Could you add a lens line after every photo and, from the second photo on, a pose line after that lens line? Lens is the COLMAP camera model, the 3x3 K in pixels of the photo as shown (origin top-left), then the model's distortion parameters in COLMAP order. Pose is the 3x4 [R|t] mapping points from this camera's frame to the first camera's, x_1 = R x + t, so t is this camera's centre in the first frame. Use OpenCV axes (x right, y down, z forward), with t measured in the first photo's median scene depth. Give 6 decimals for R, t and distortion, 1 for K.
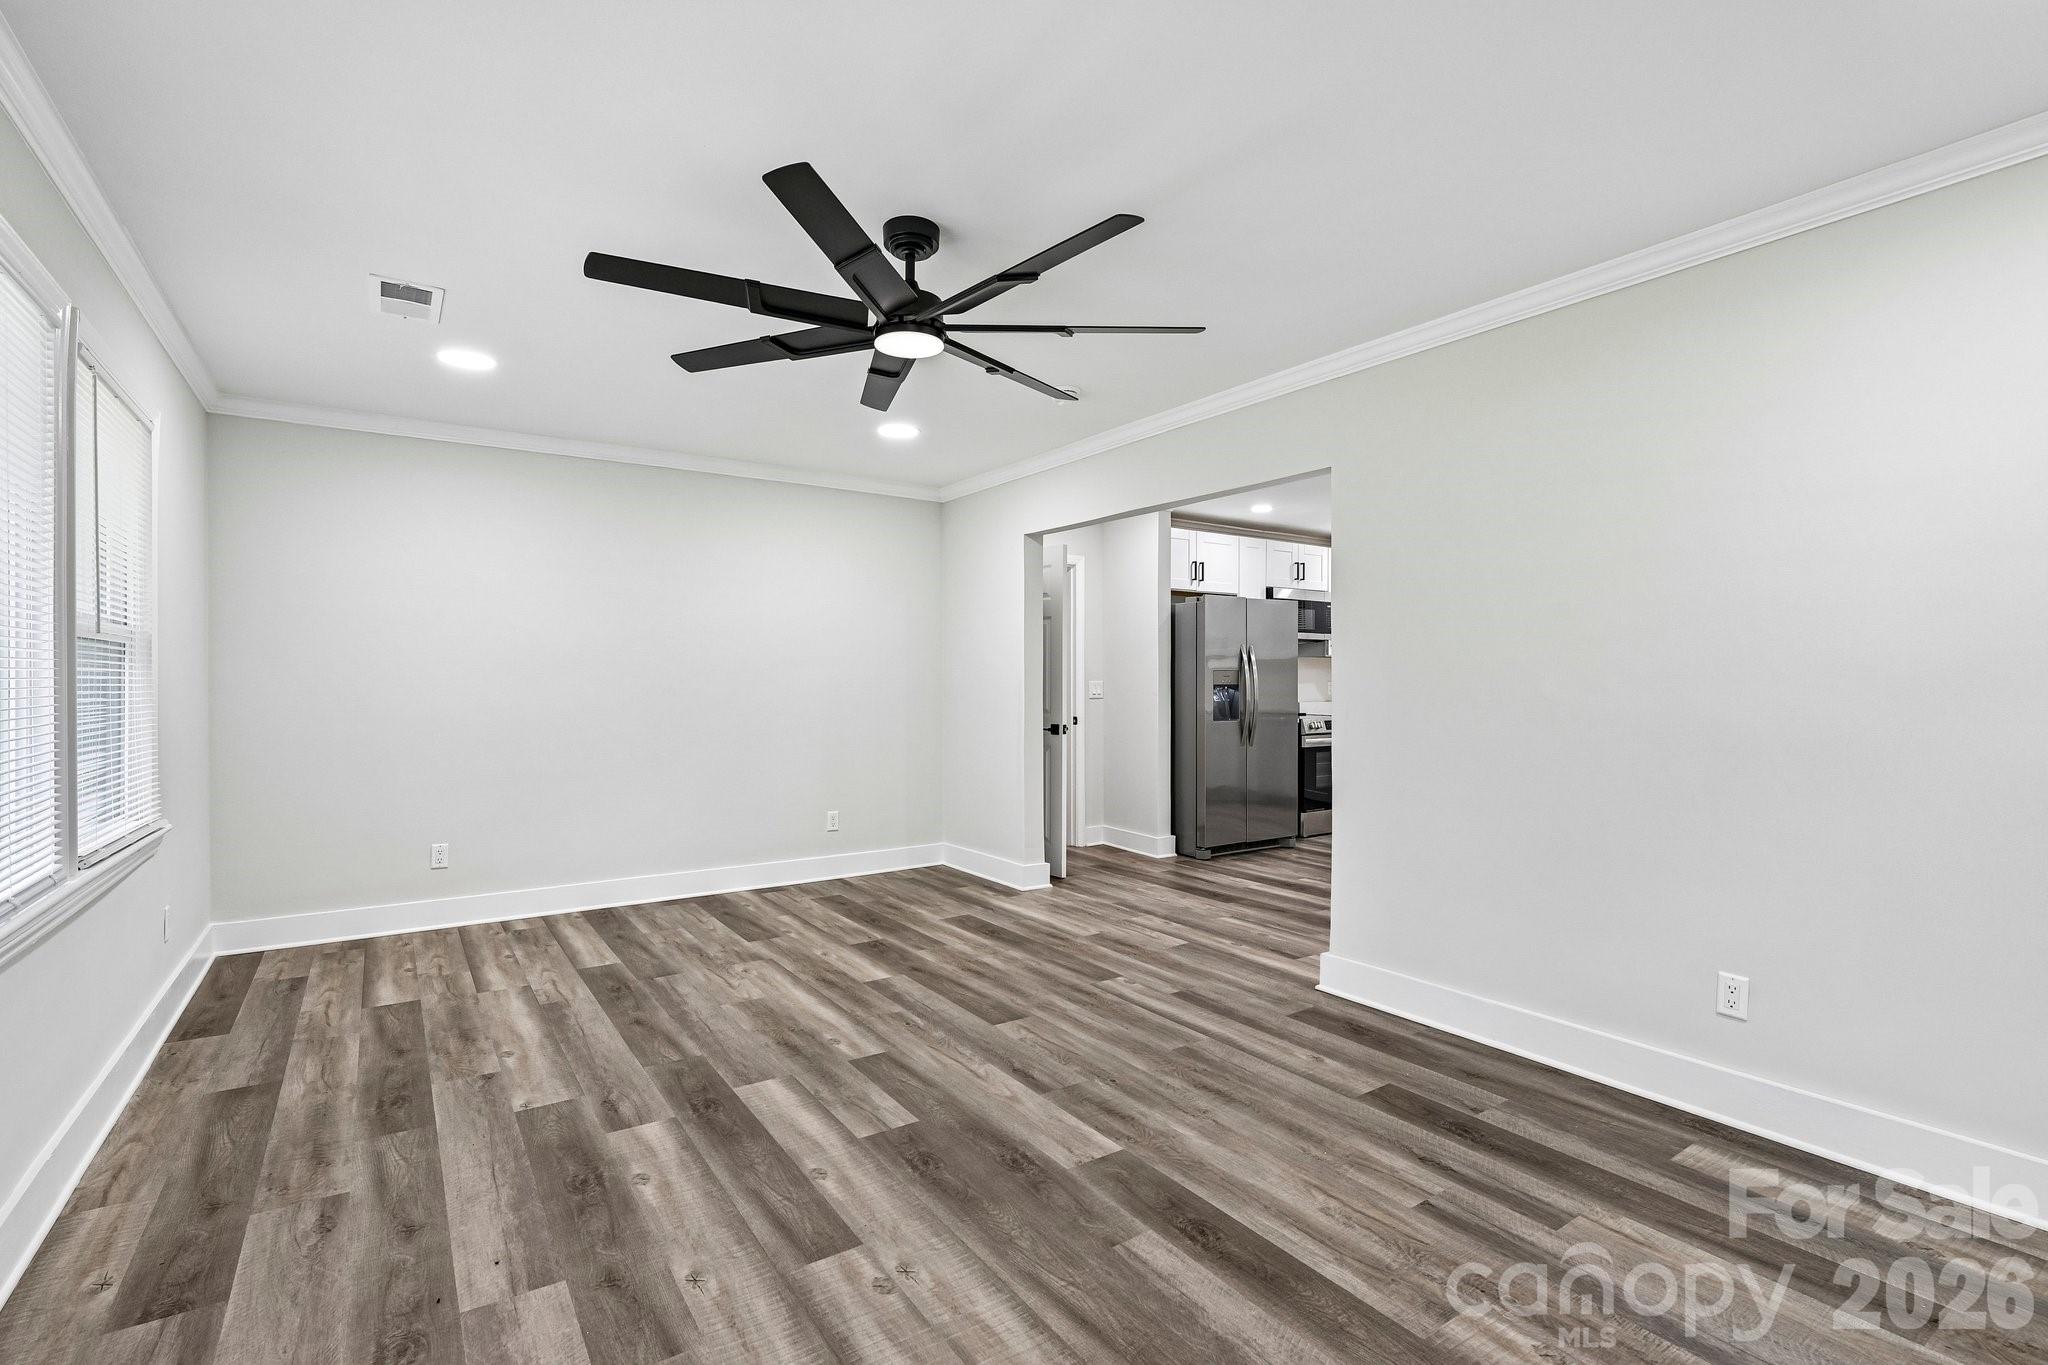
lens RADIAL K [[946.0, 0, 1024.4], [0, 946.0, 681.4], [0, 0, 1]] dist [0.000829, 0.000113]
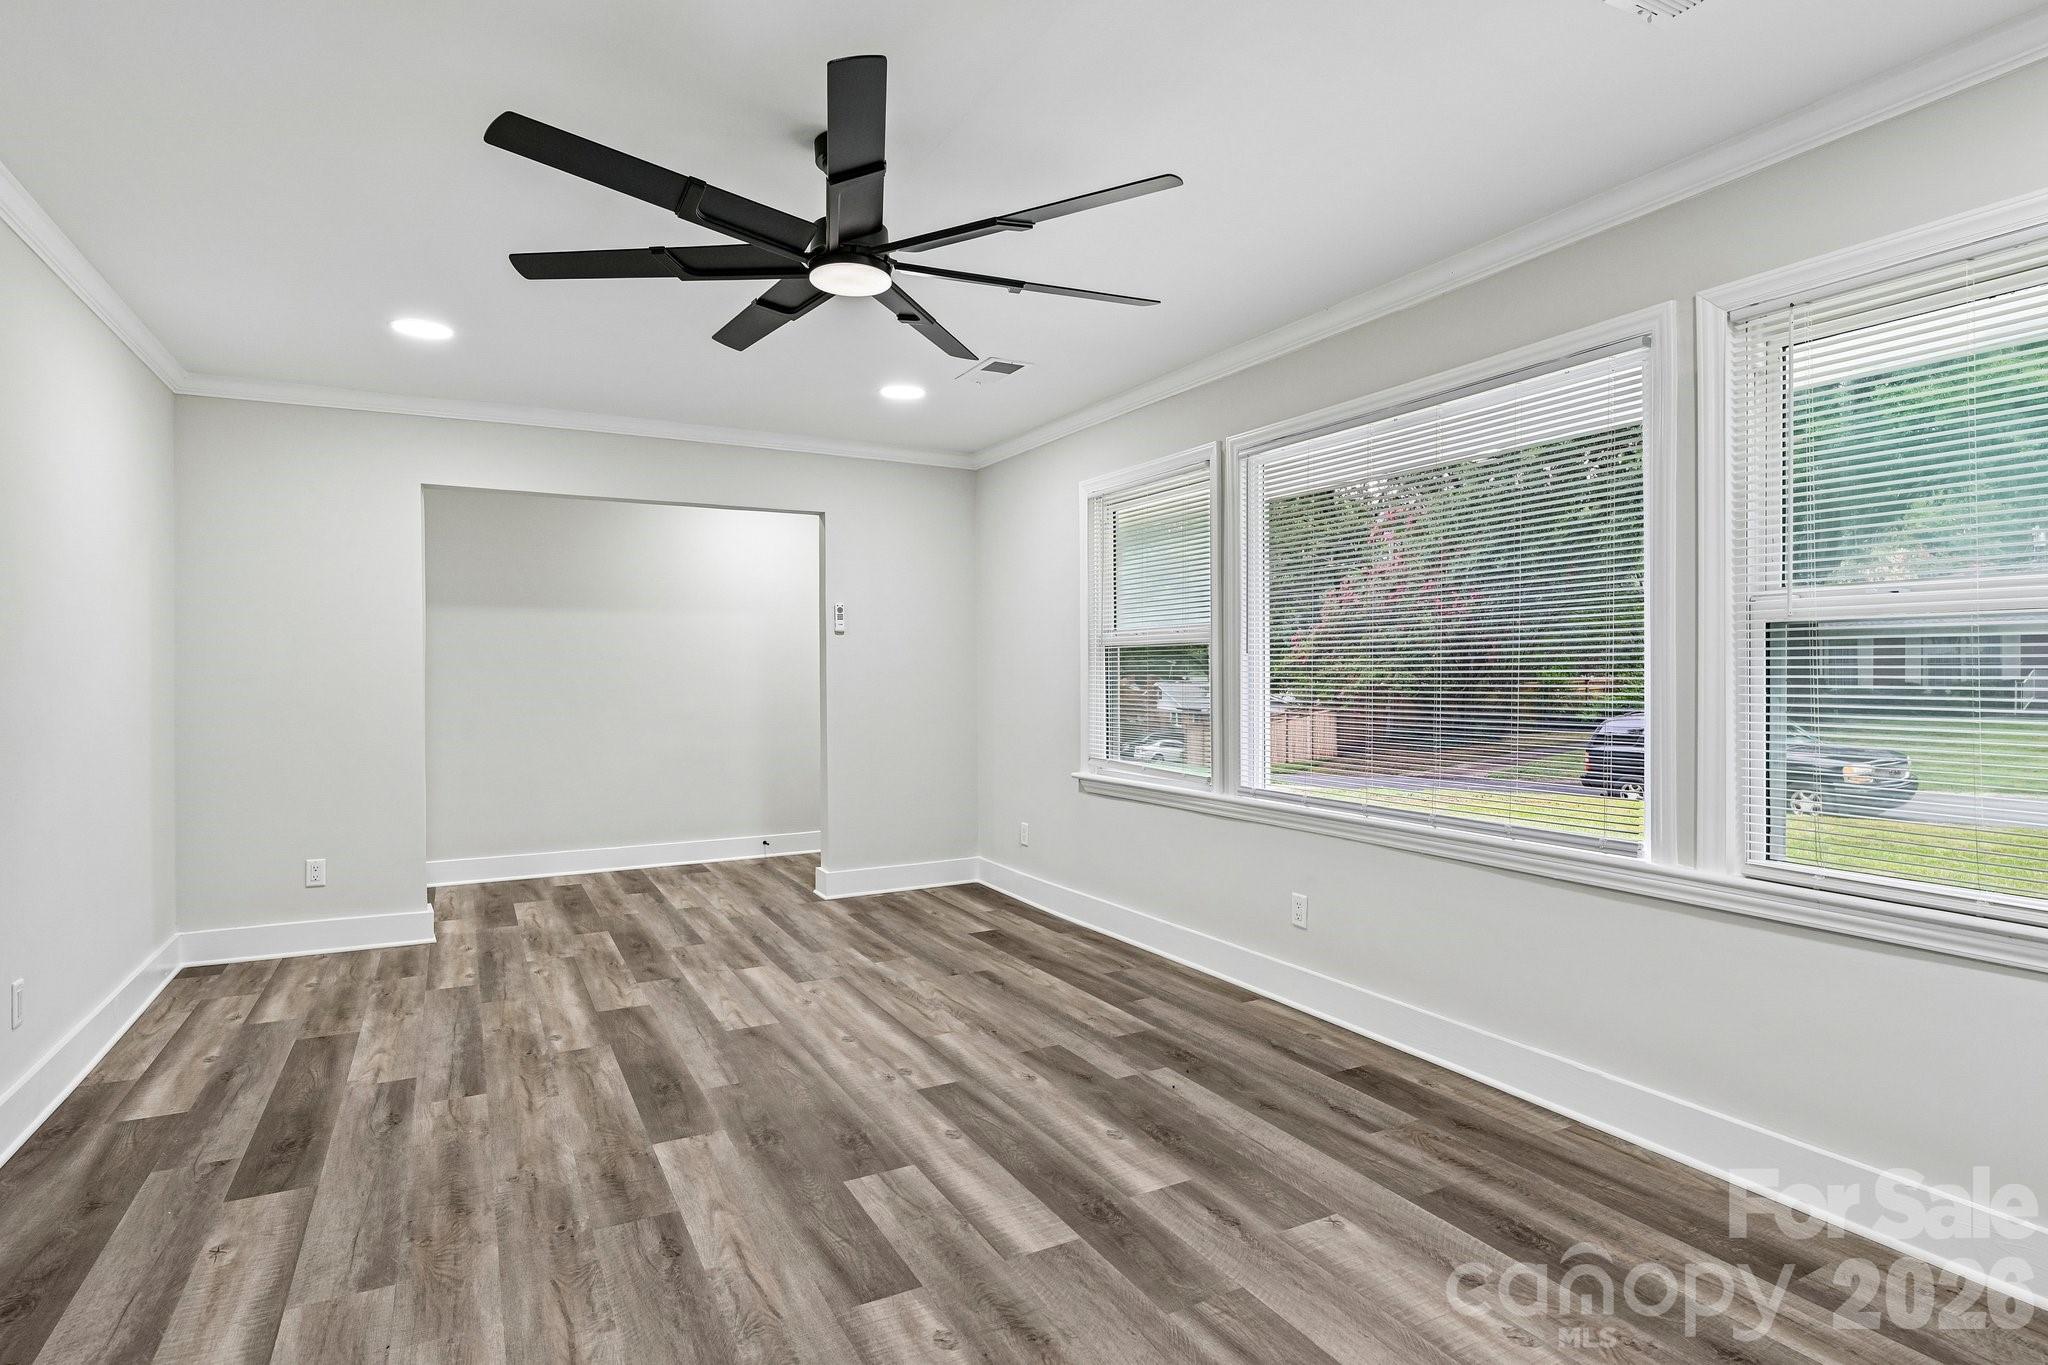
lens RADIAL K [[1072.2, 0, 1023.0], [0, 1072.2, 677.5], [0, 0, 1]] dist [-0.001248, -0.000222]
pose [[-0.994262, 0.001527, 0.106965, -0.390209], [0.002026, 0.999988, 0.004564, -0.001213], [-0.106957, 0.004754, -0.994252, 2.008682]]
